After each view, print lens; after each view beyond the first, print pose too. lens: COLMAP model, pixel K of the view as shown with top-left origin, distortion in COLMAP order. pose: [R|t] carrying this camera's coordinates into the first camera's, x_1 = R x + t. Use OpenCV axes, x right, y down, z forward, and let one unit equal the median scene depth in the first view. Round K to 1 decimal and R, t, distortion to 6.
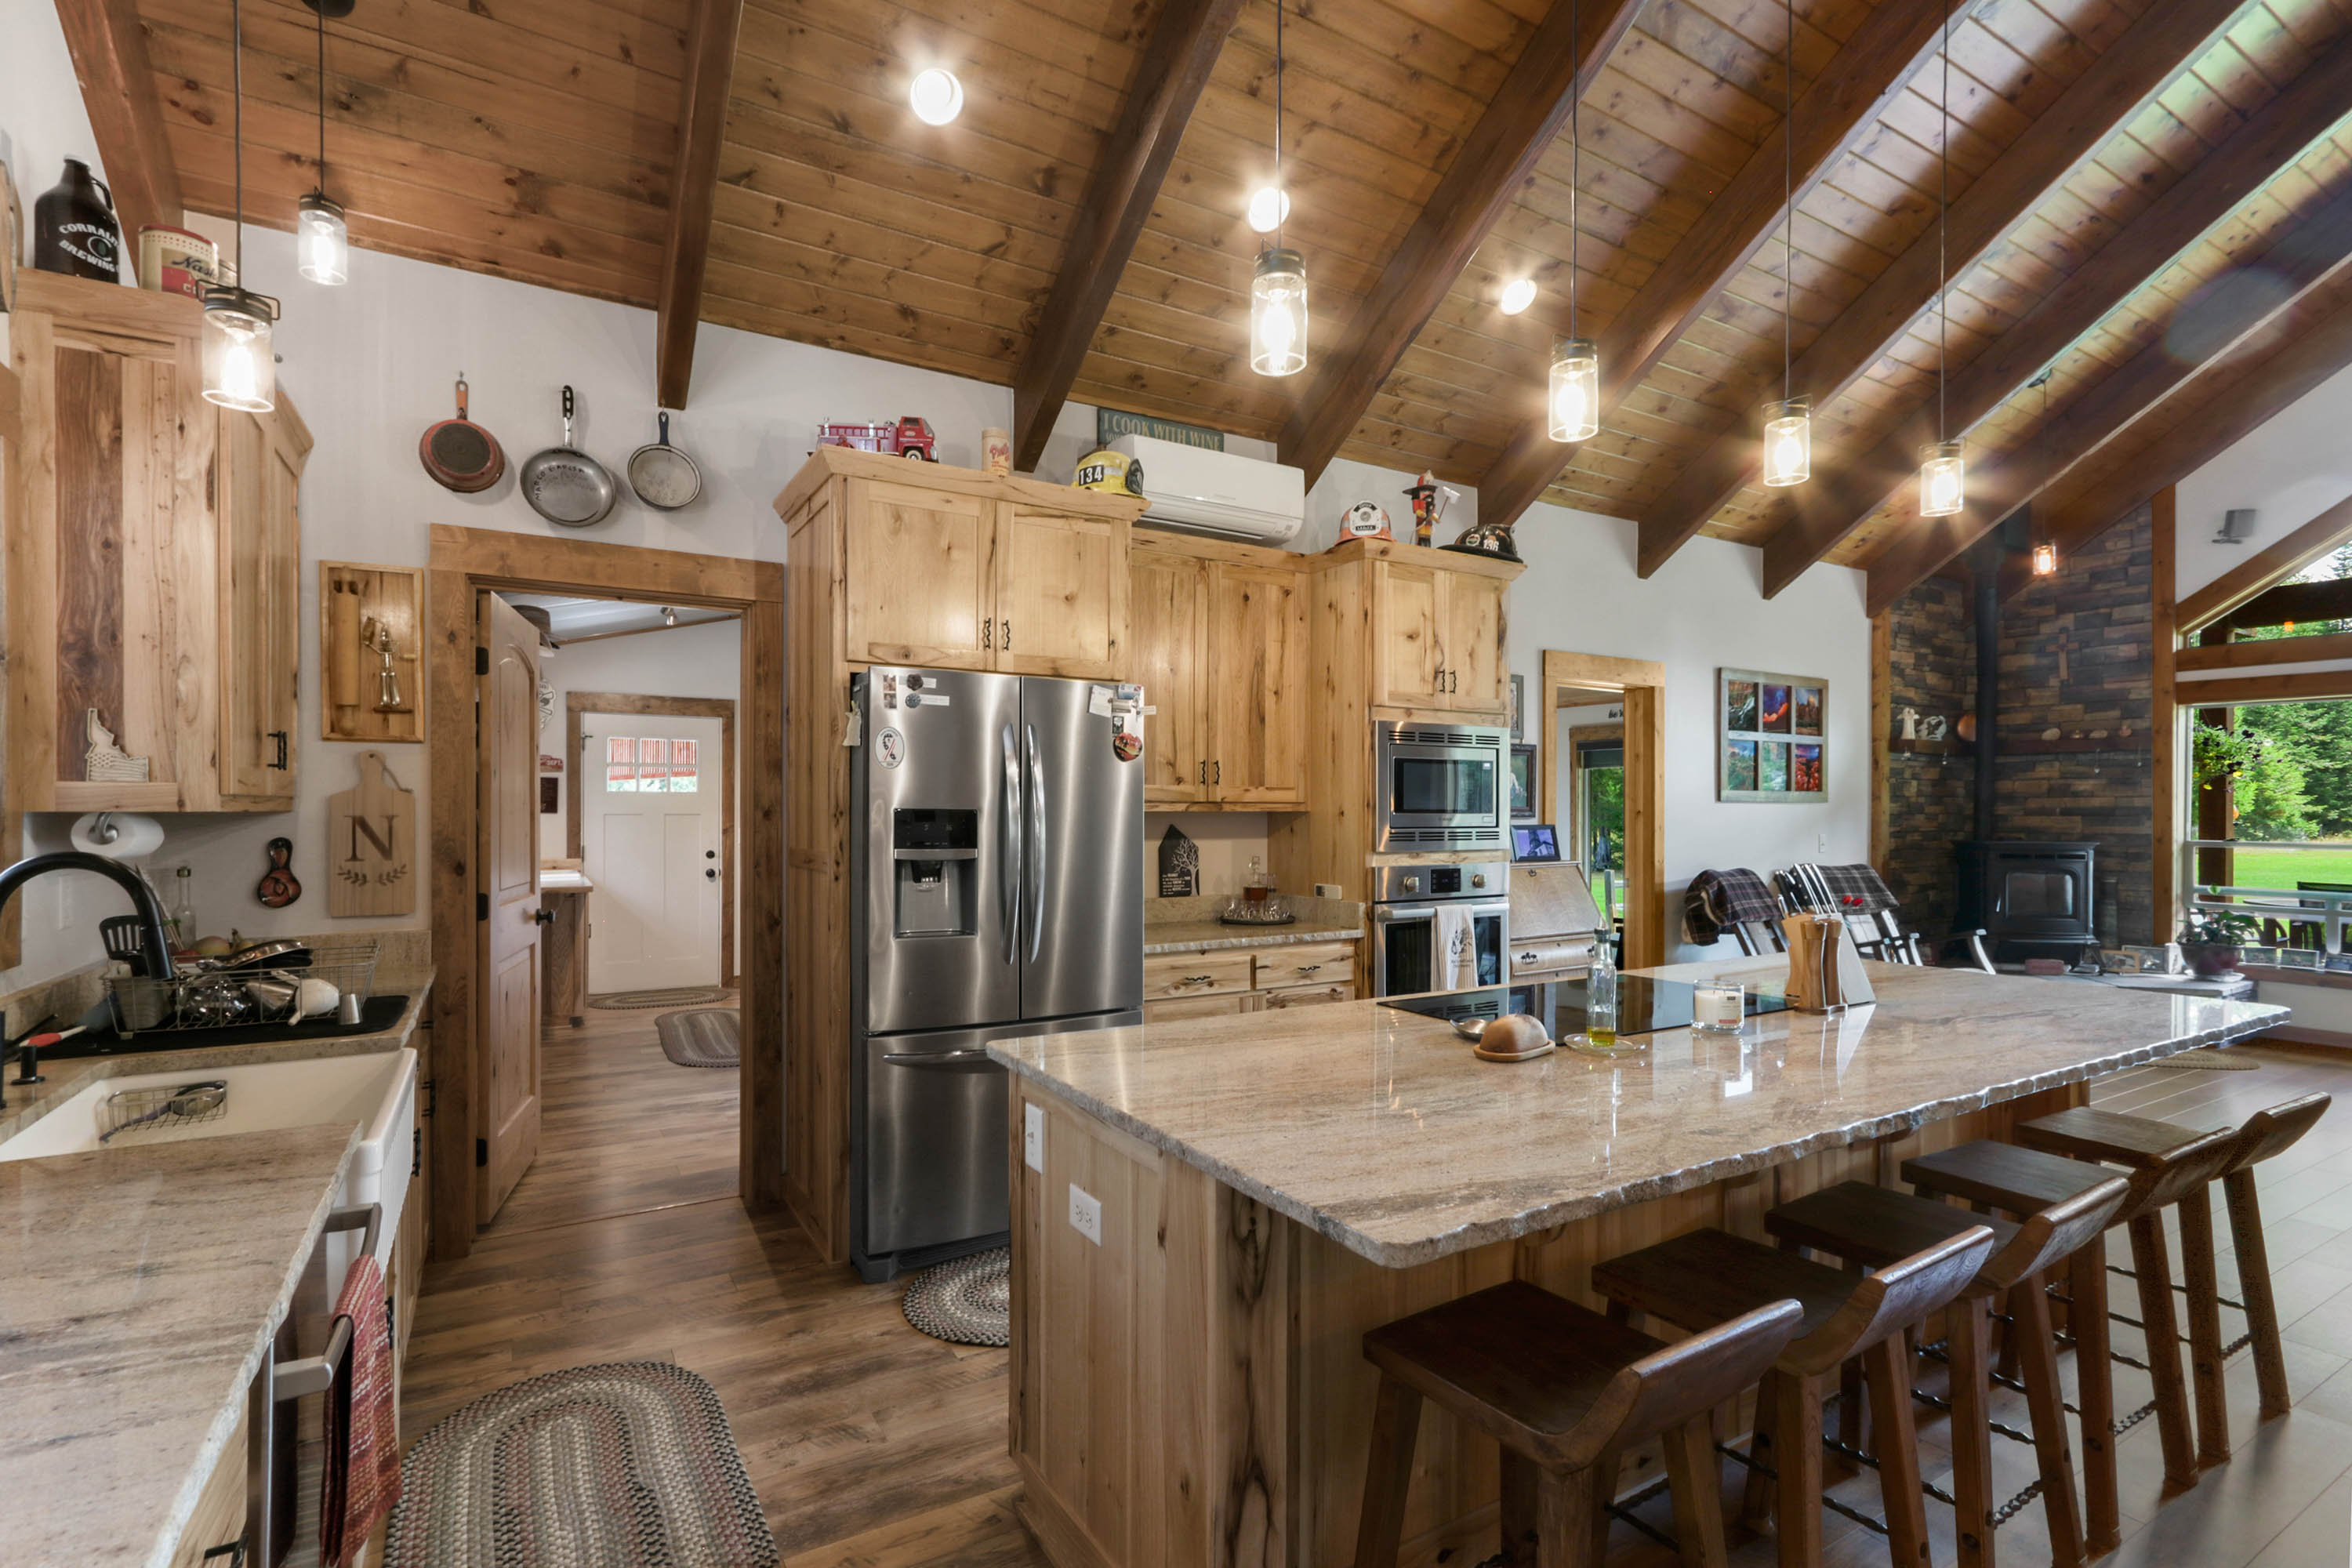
lens RADIAL K [[1084.2, 0, 1151.3], [0, 1084.2, 816.9], [0, 0, 1]] dist [-0.002659, 0.004549]
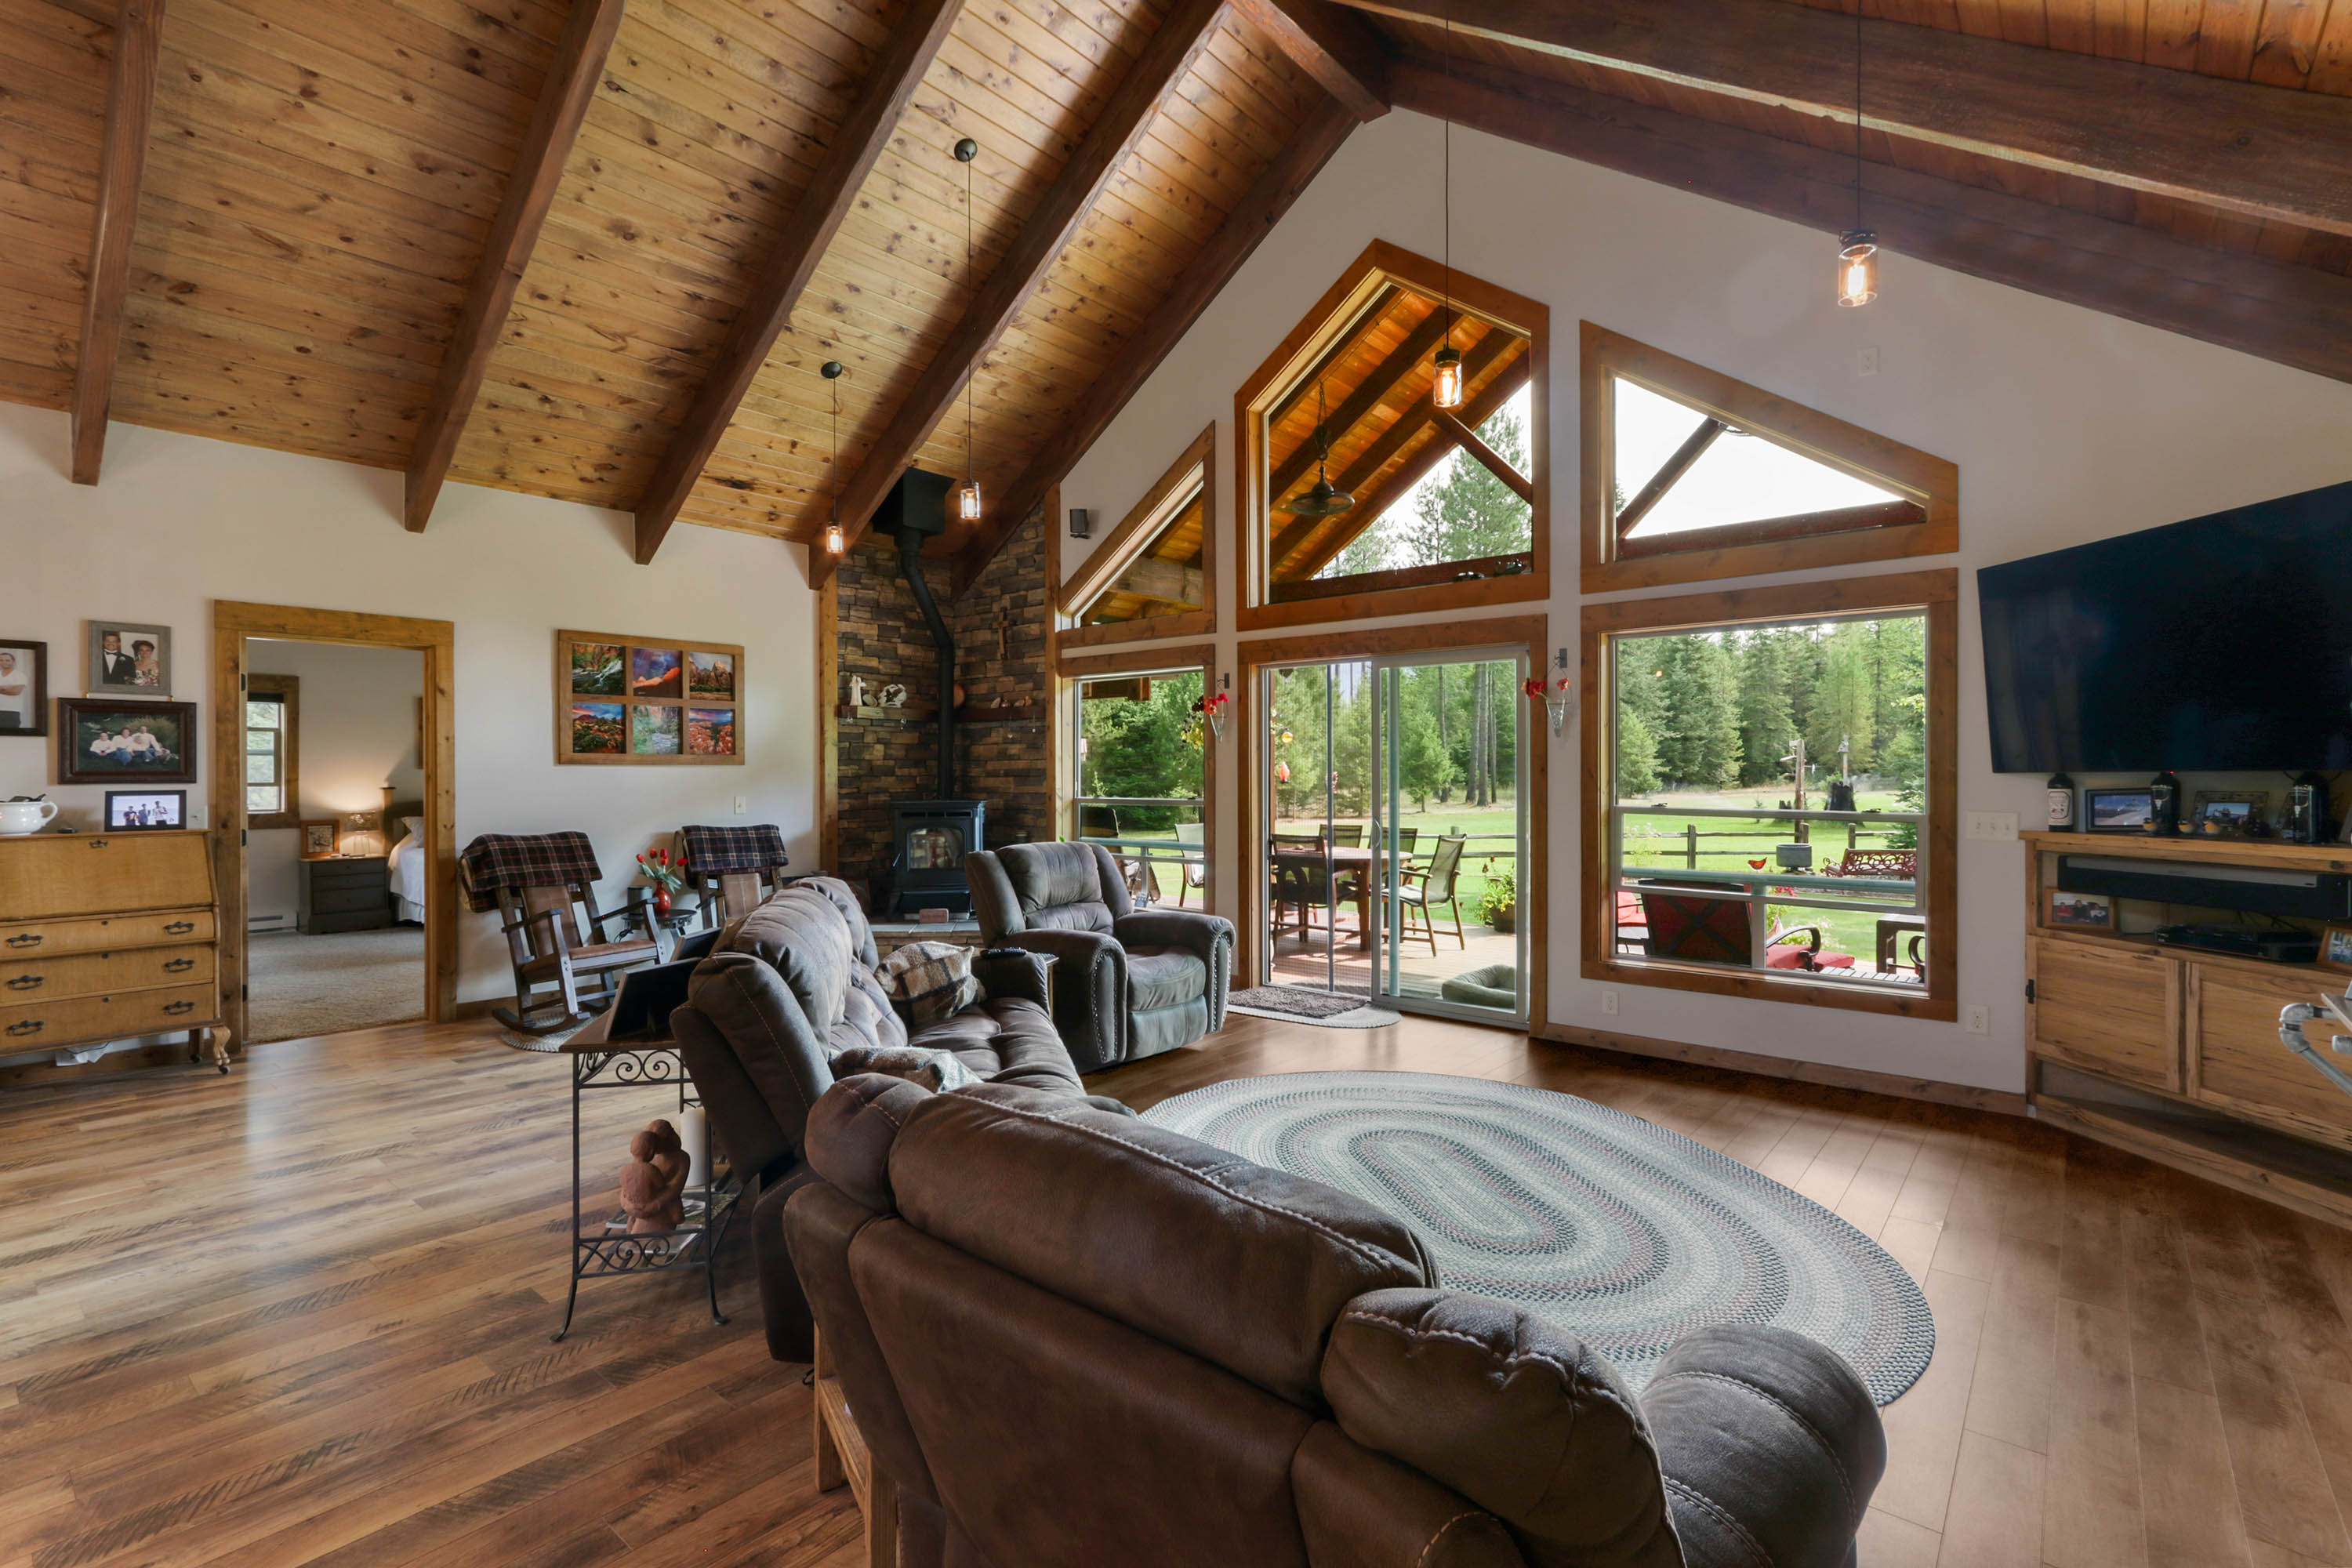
lens RADIAL K [[1084.2, 0, 1164.7], [0, 1084.2, 777.5], [0, 0, 1]] dist [-0.002659, 0.004549]
pose [[0.945782, -0.005809, 0.324749, 1.079899], [0.006722, 0.999976, -0.001690, 0.004359], [-0.324732, 0.003781, 0.945799, -0.169673]]
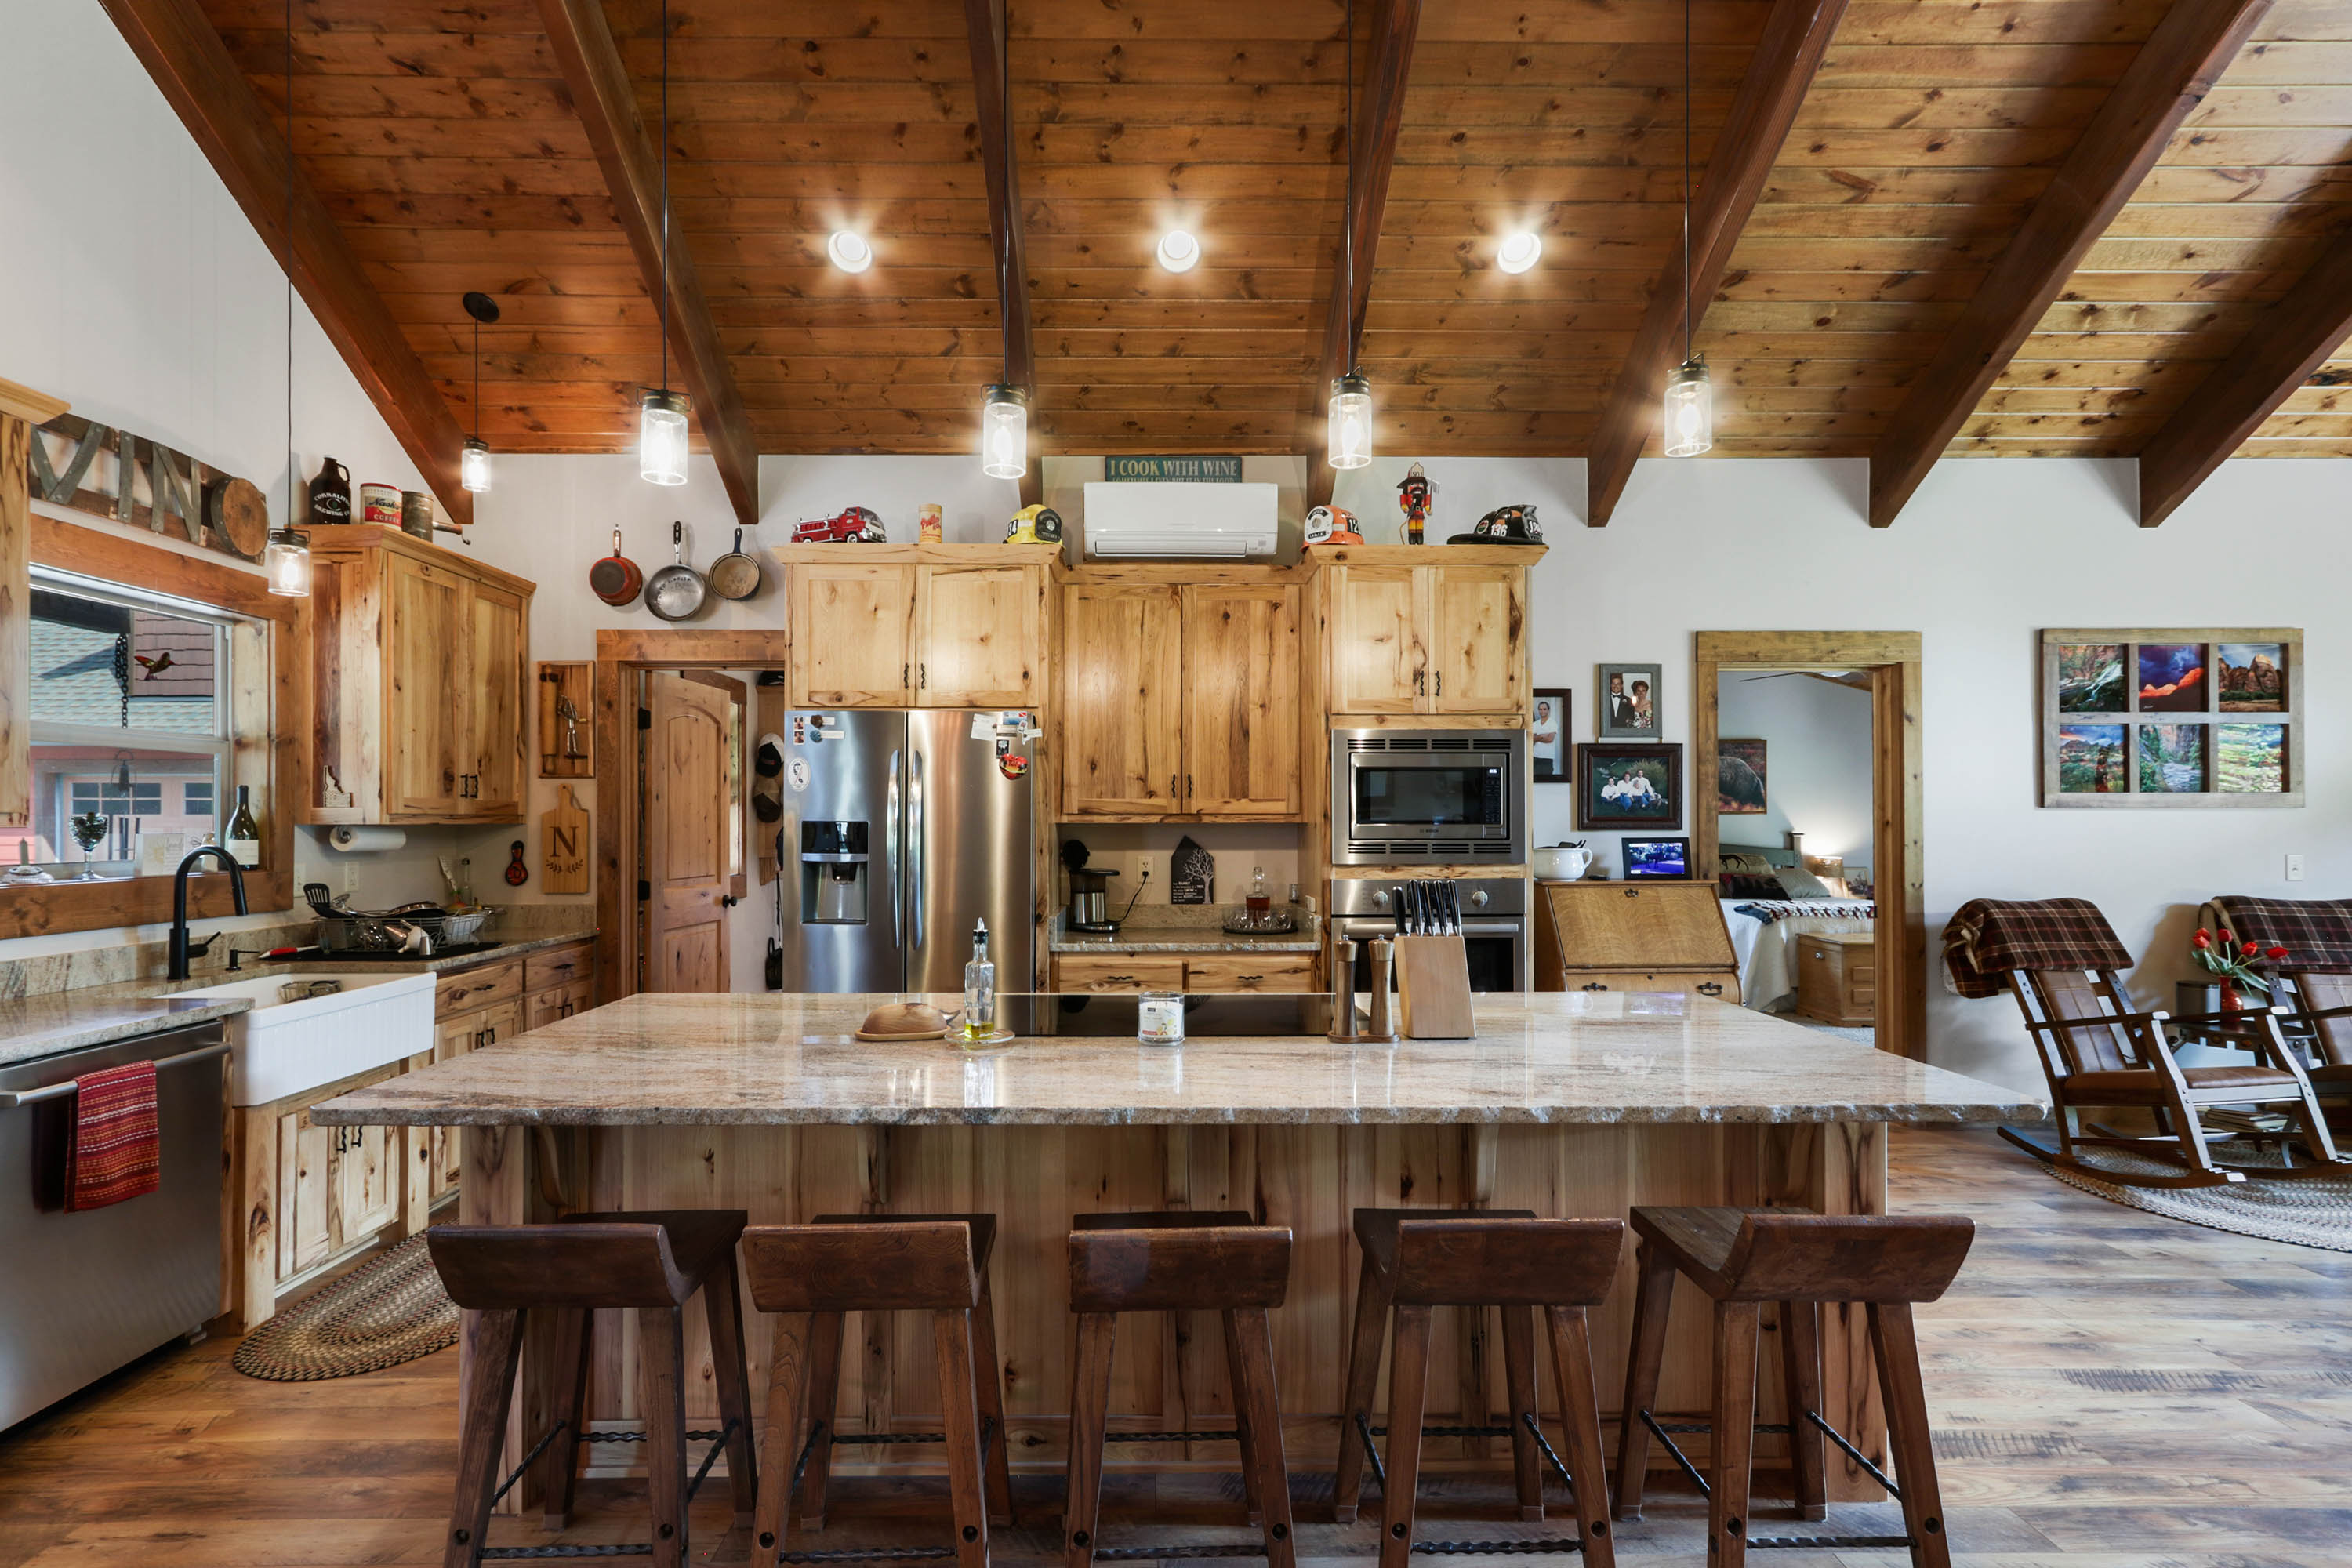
lens RADIAL K [[1084.2, 0, 1150.1], [0, 1084.2, 818.2], [0, 0, 1]] dist [-0.002659, 0.004549]
pose [[0.867668, -0.003918, -0.497129, 0.540256], [-0.000601, 0.999960, -0.008929, -0.000225], [0.497144, 0.008046, 0.867631, 0.070394]]
